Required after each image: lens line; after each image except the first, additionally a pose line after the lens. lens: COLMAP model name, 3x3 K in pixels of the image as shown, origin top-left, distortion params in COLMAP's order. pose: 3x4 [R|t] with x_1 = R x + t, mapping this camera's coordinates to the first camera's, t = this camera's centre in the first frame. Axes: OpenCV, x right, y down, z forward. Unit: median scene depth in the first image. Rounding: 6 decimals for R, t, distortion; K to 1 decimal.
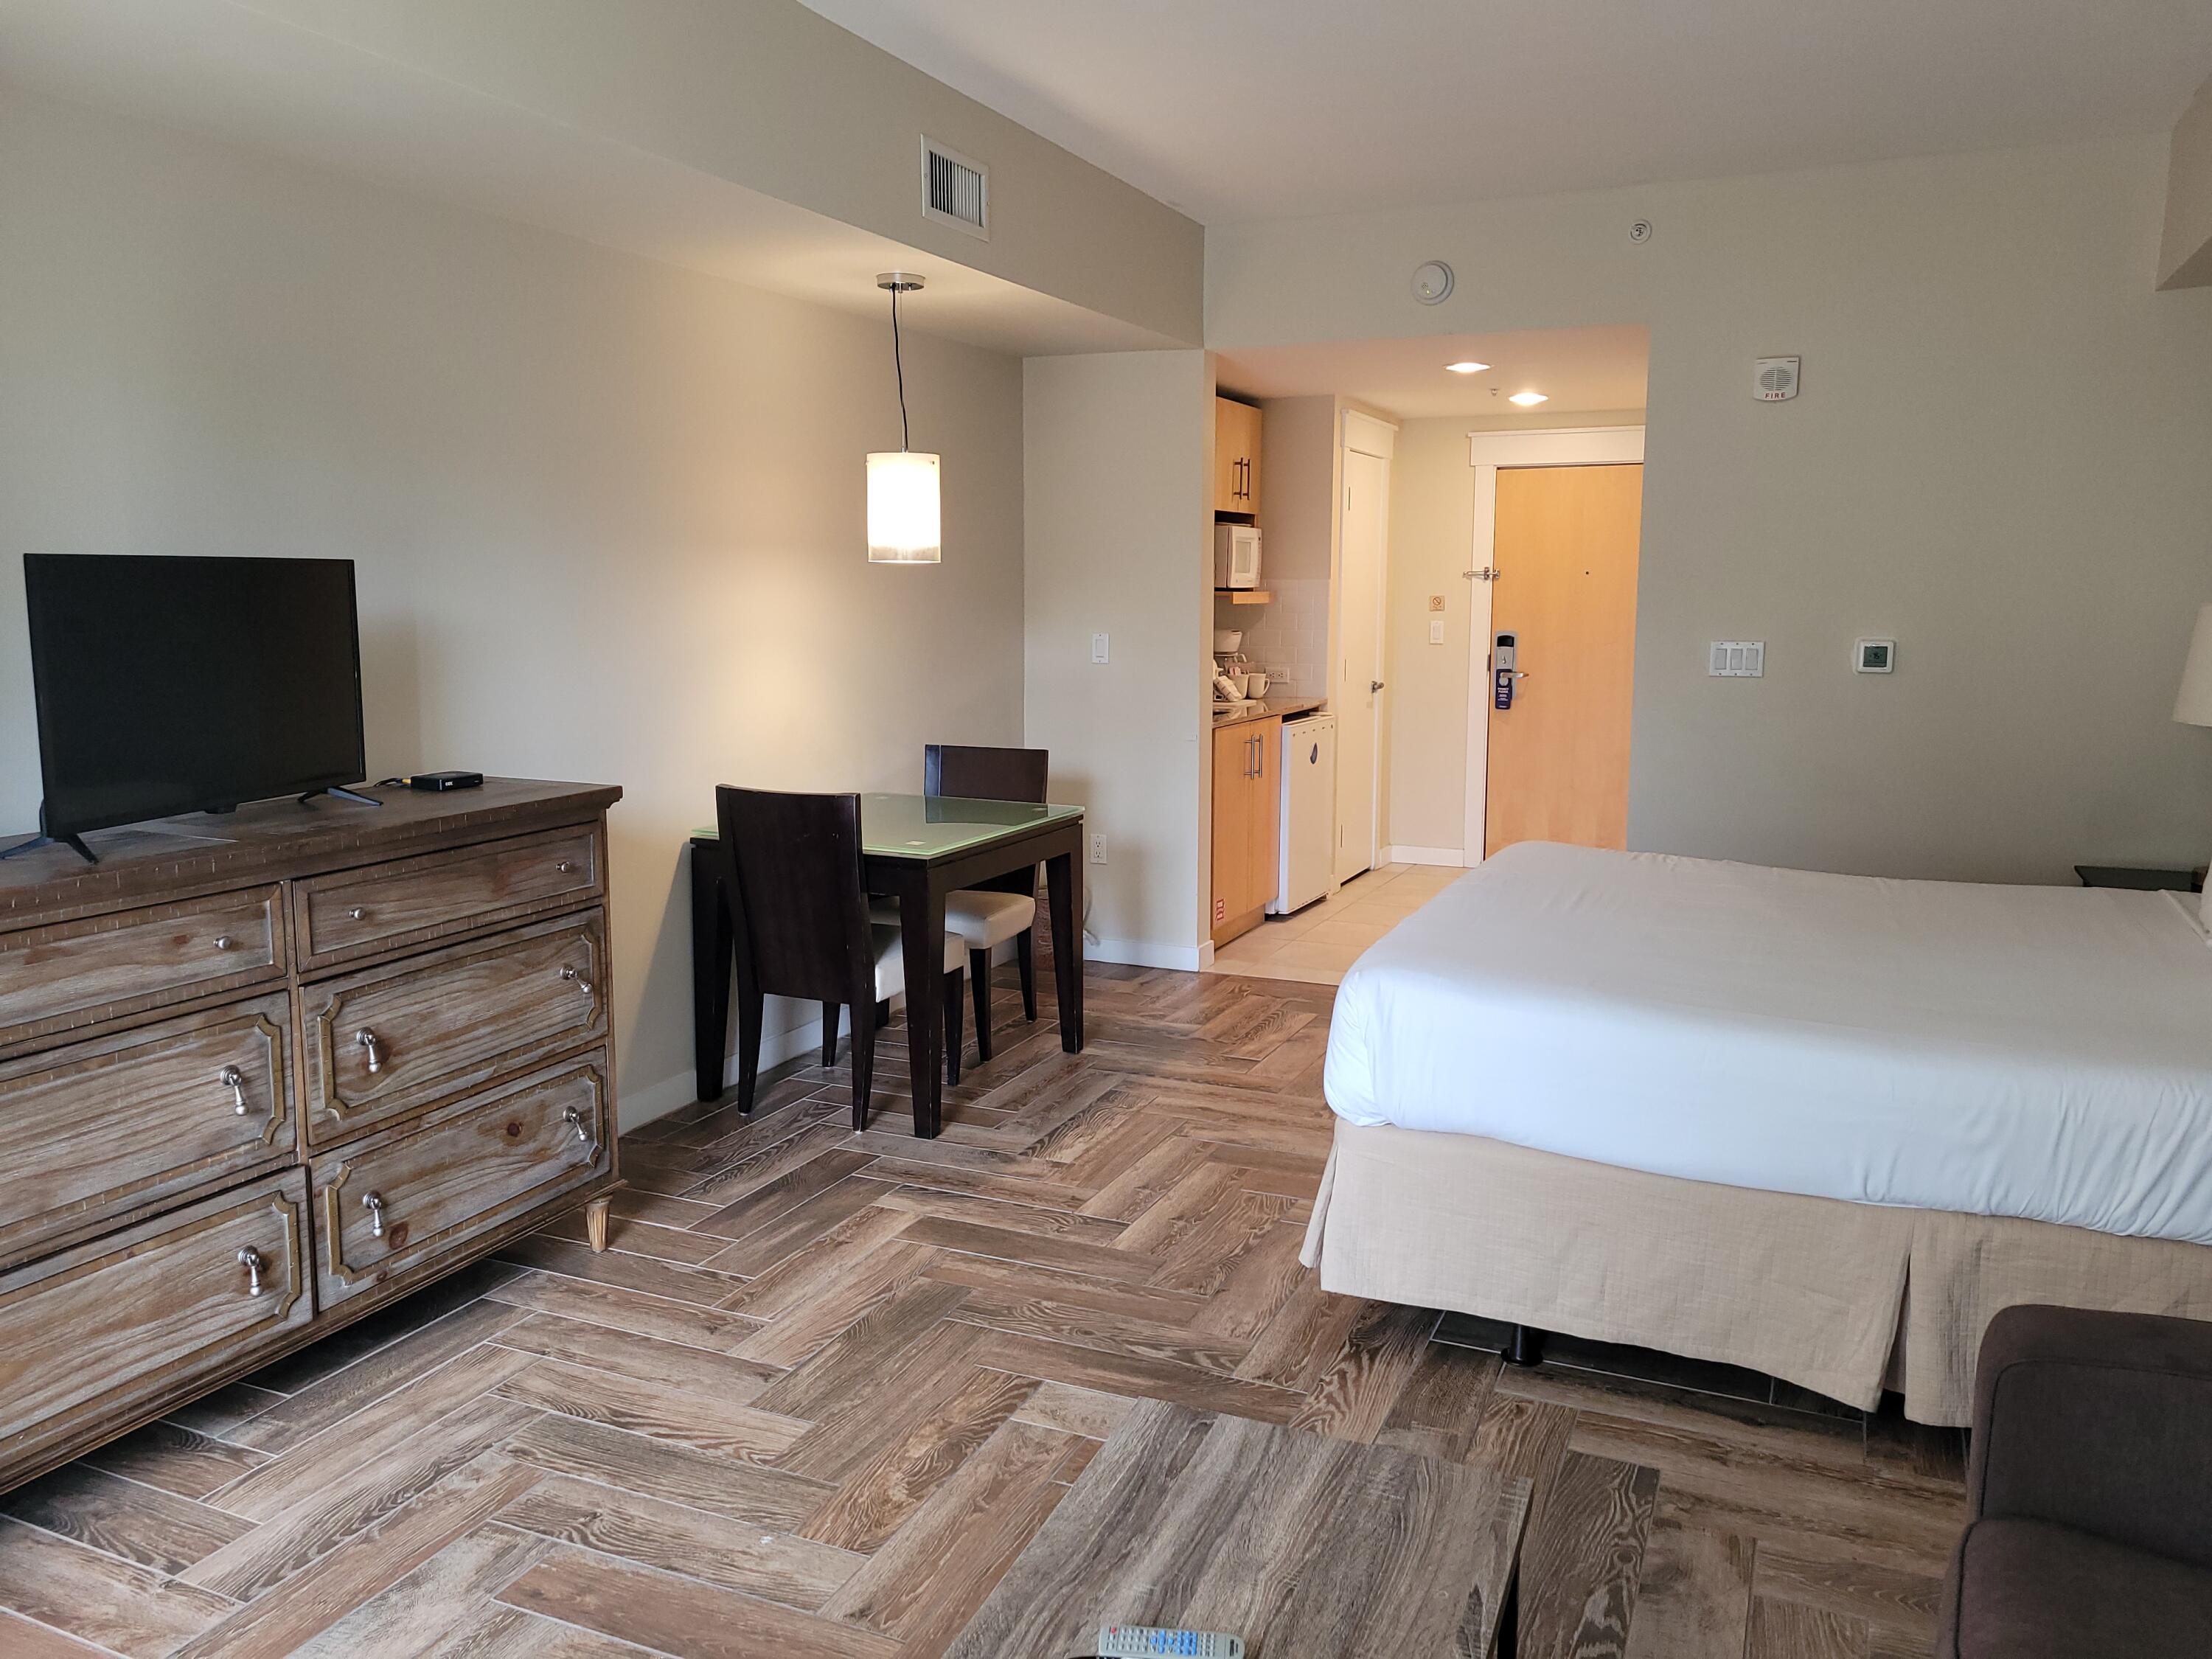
lens RADIAL K [[1664.4, 0, 1097.2], [0, 1664.4, 821.5], [0, 0, 1]] dist [0.057386, -0.052122]
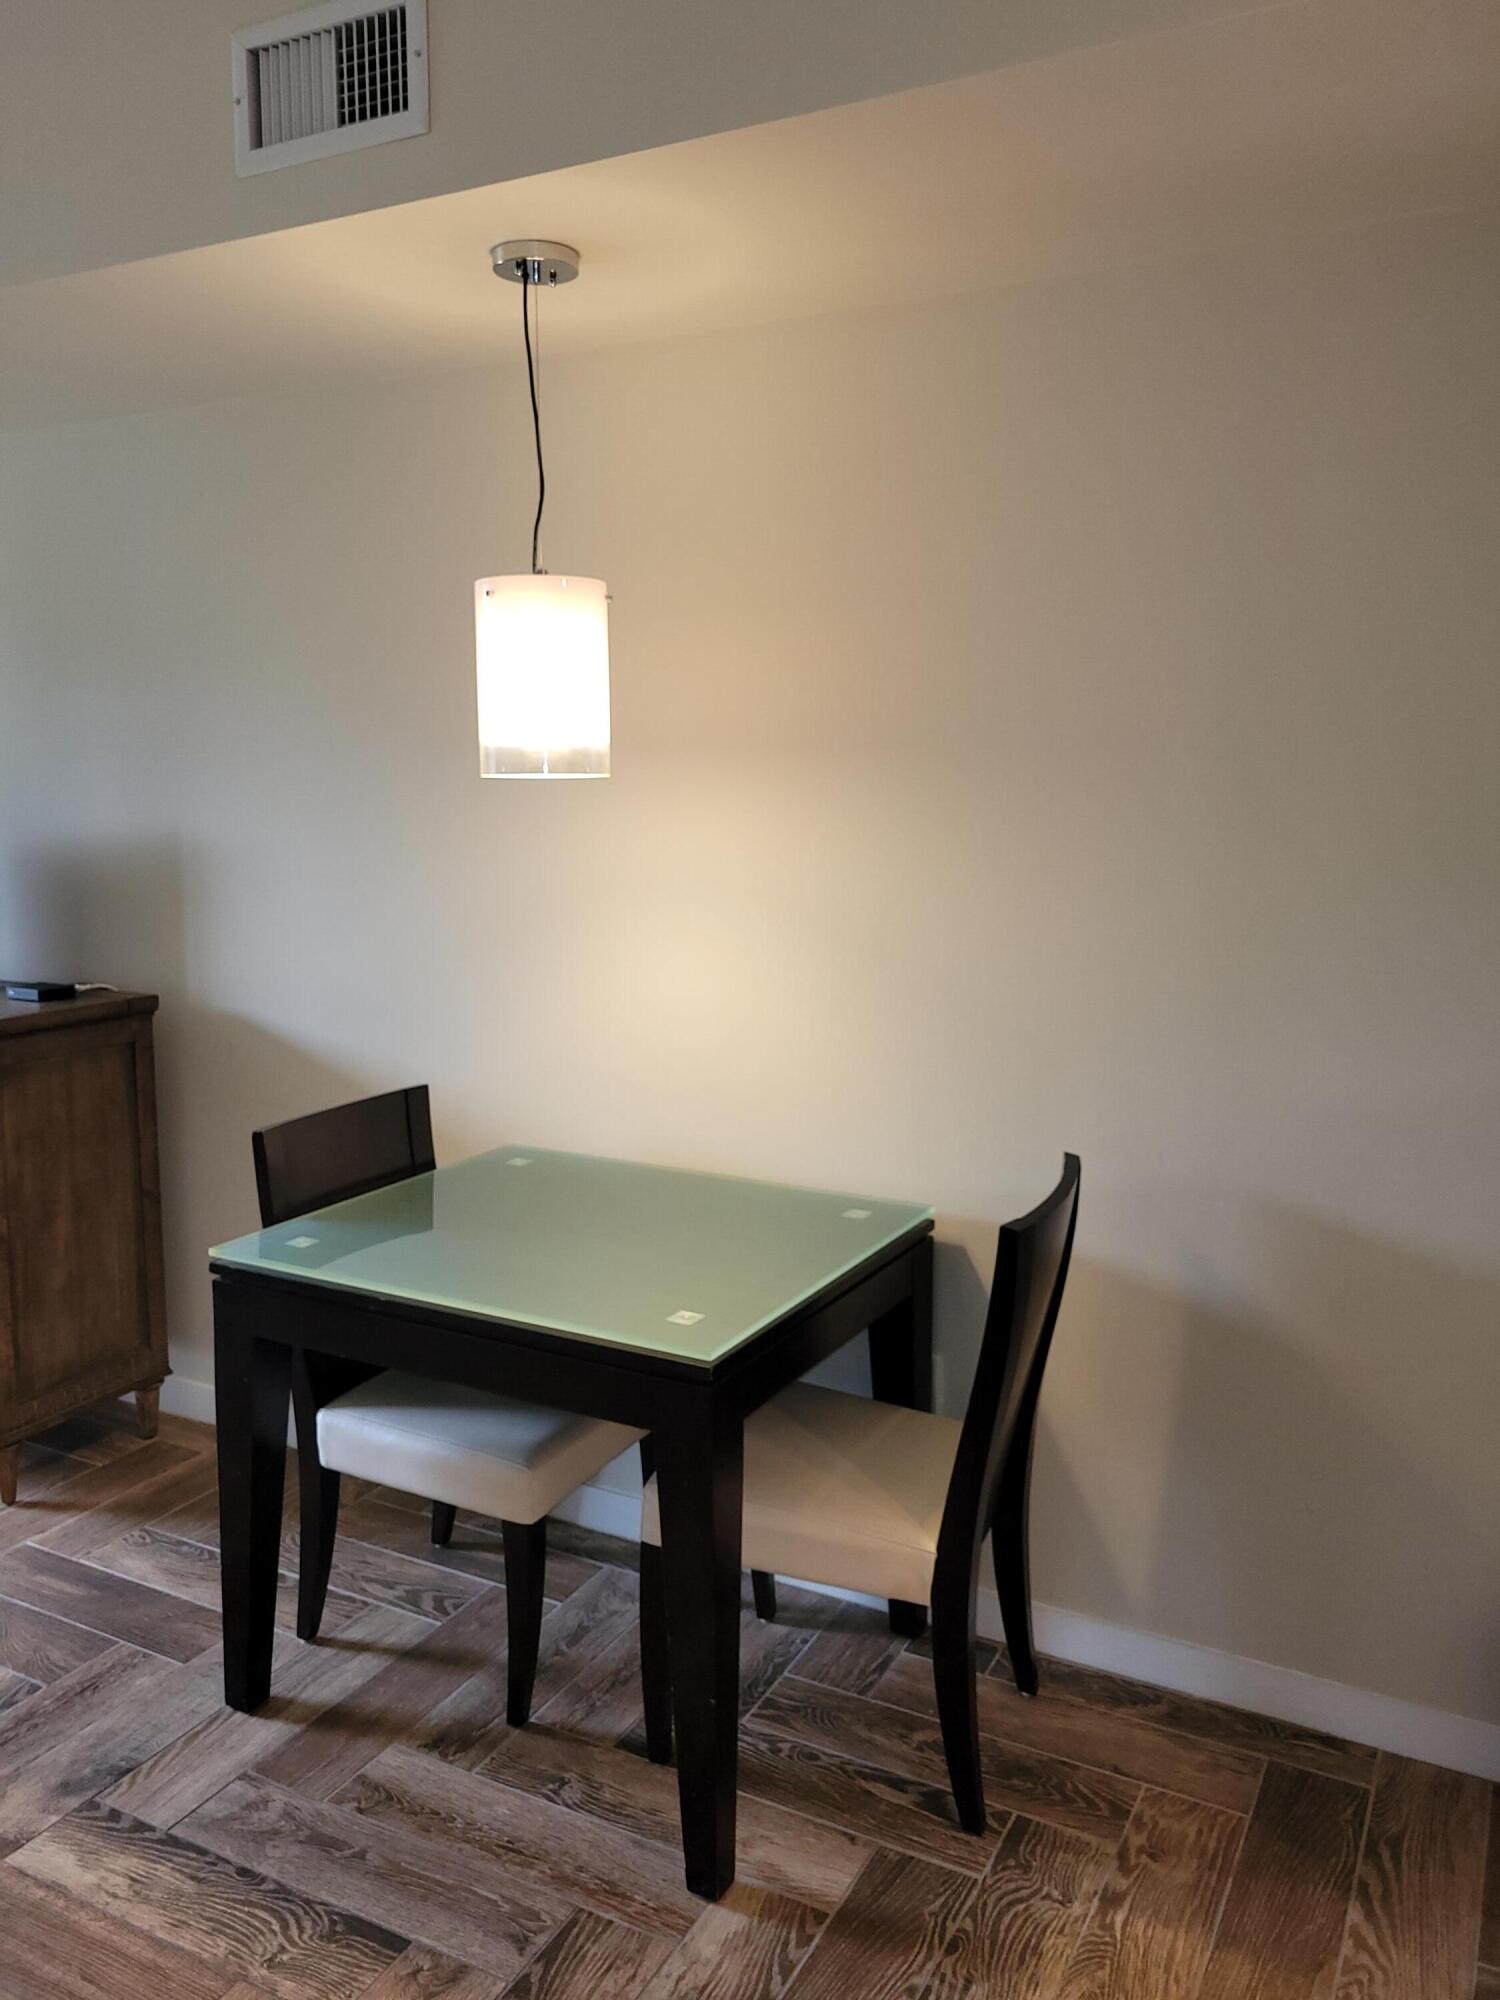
lens RADIAL K [[1504.9, 0, 736.7], [0, 1504.9, 986.1], [0, 0, 1]] dist [0.057386, -0.052122]
pose [[-0.070897, 0.126469, -0.989434, 0.568104], [-0.141160, 0.980675, 0.135464, -0.240748], [0.987445, 0.149272, -0.051675, 1.612706]]
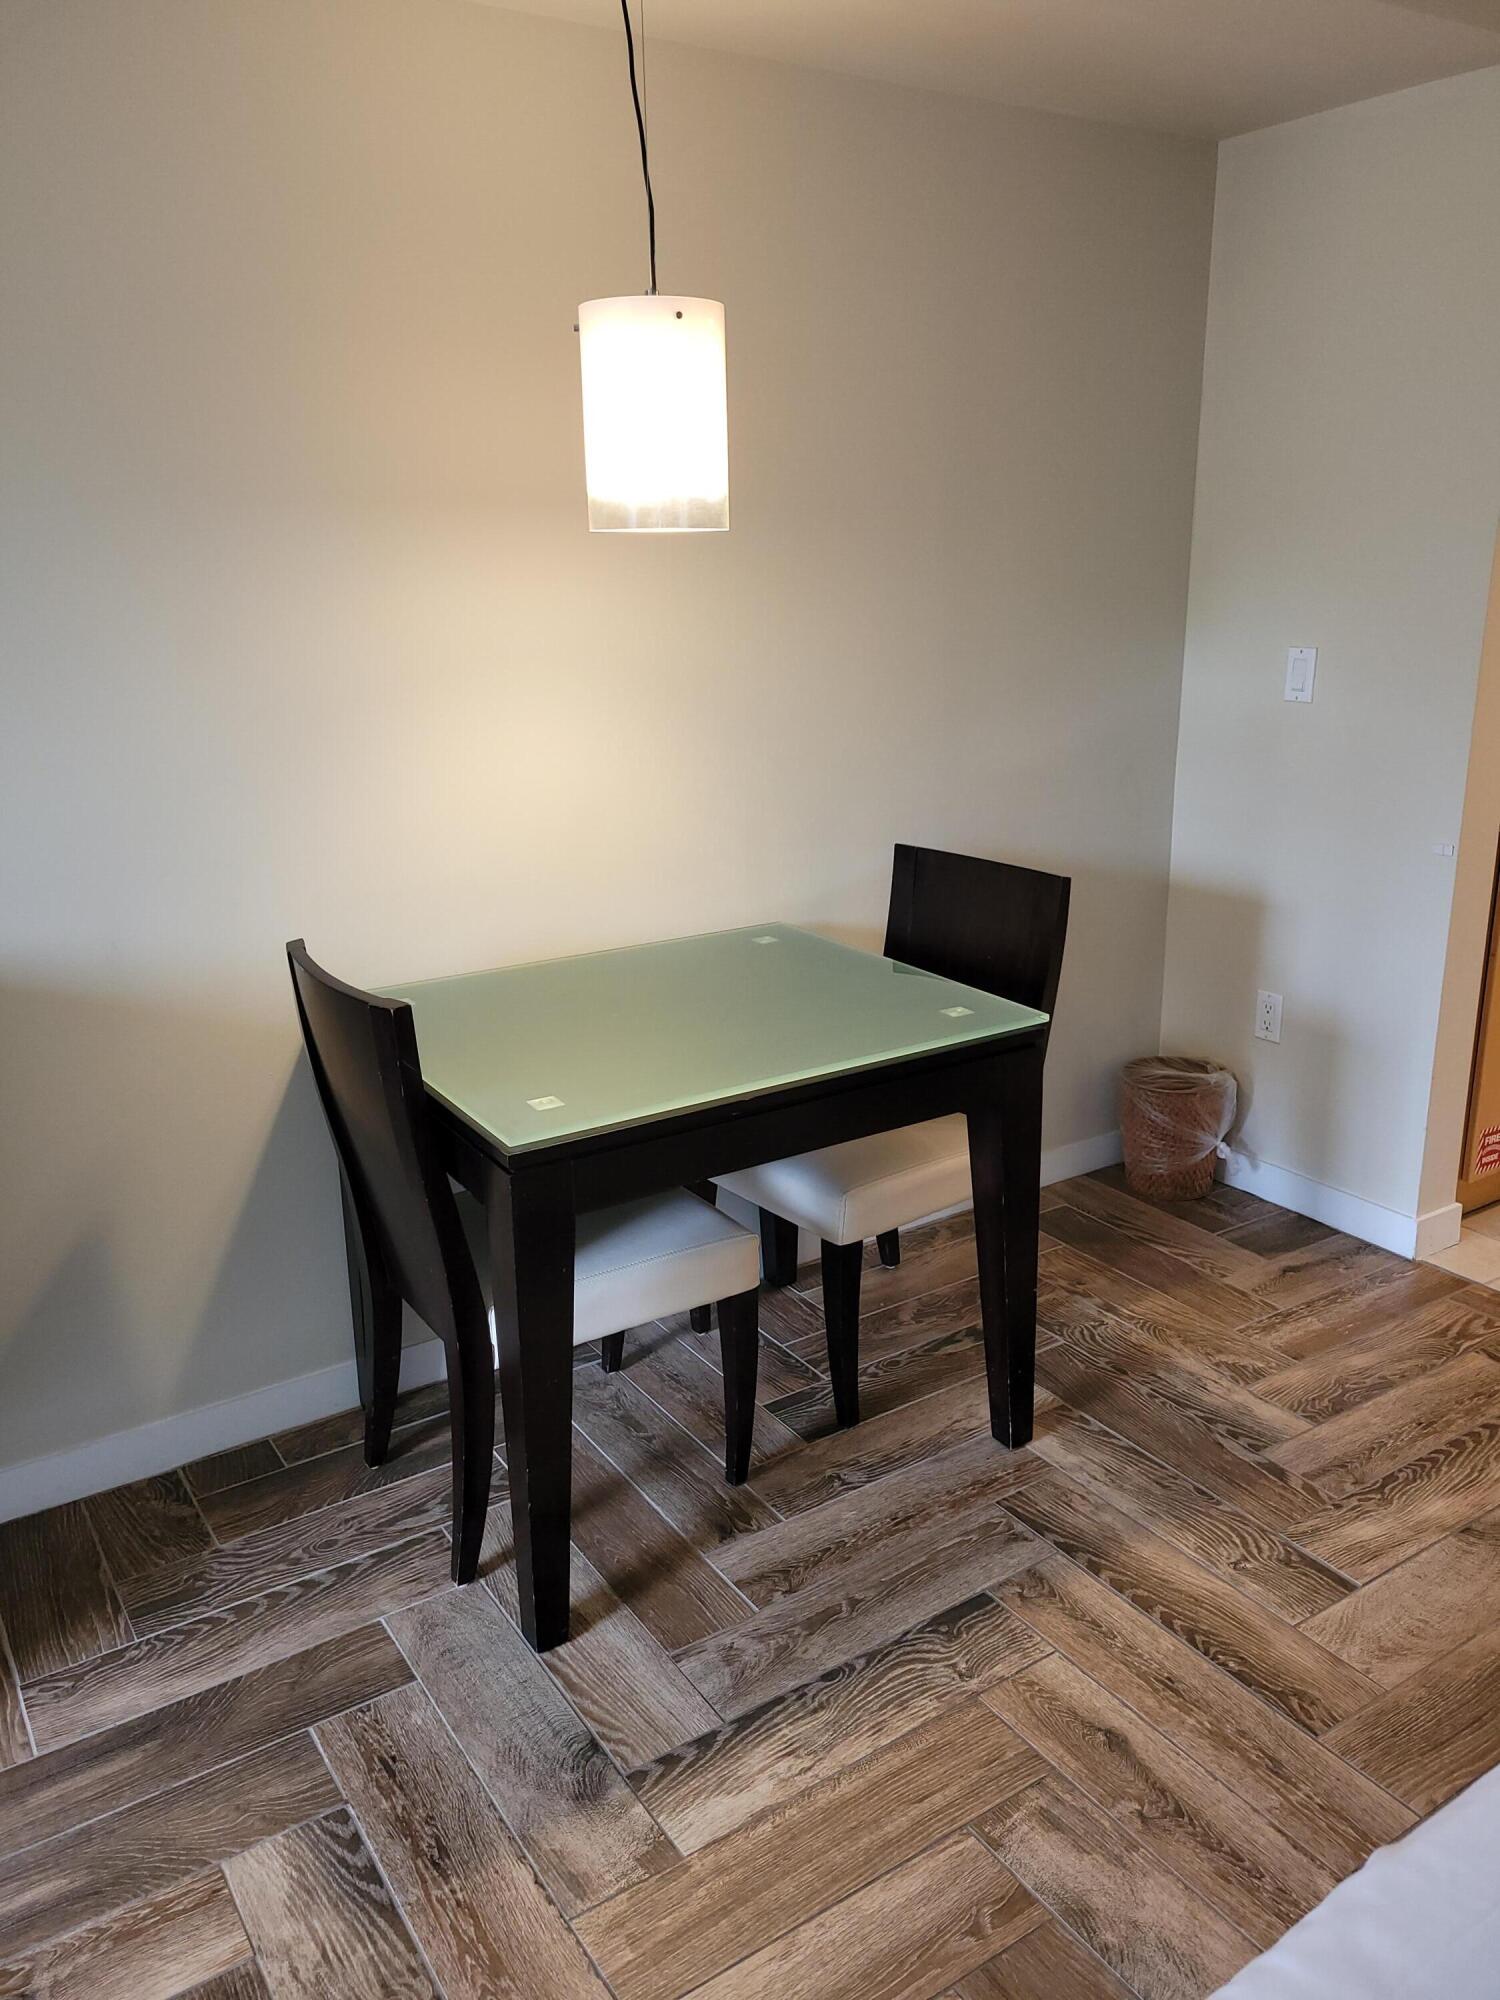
lens RADIAL K [[1504.9, 0, 753.9], [0, 1504.9, 989.9], [0, 0, 1]] dist [0.057386, -0.052122]
pose [[0.847245, 0.131120, -0.514765, 0.245685], [-0.058582, 0.986210, 0.154787, -0.131982], [0.527962, -0.100986, 0.843242, 0.892257]]
